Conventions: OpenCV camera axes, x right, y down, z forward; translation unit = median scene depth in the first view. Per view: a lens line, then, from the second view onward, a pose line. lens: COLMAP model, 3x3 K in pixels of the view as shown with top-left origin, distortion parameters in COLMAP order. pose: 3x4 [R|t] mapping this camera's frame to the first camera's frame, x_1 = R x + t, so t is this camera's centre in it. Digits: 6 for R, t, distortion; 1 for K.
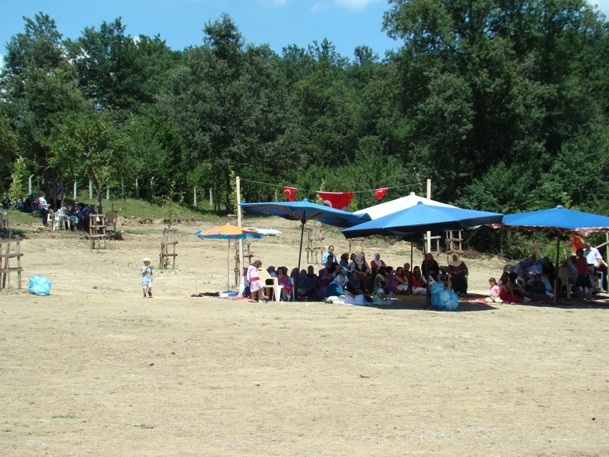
lens RADIAL K [[344.5, 0, 304.4], [0, 344.5, 231.0], [0, 0, 1]] dist [-0.000470, 0.001307]
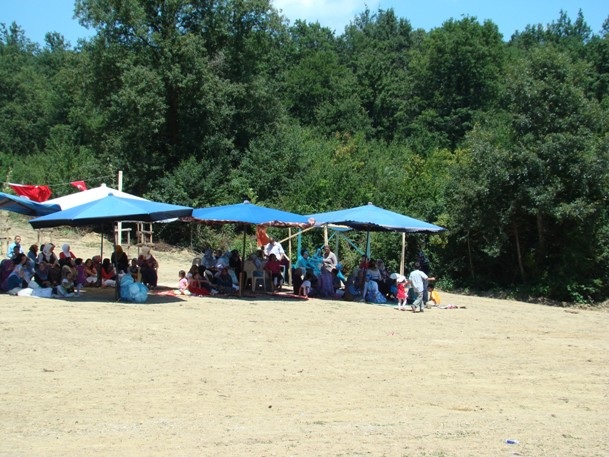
lens RADIAL K [[344.5, 0, 304.4], [0, 344.5, 226.2], [0, 0, 1]] dist [-0.000470, 0.001307]
pose [[0.995290, 0.020004, 0.094854, 0.804936], [-0.020078, 0.999798, -0.000176, -0.001331], [-0.094838, -0.001730, 0.995491, -0.042290]]
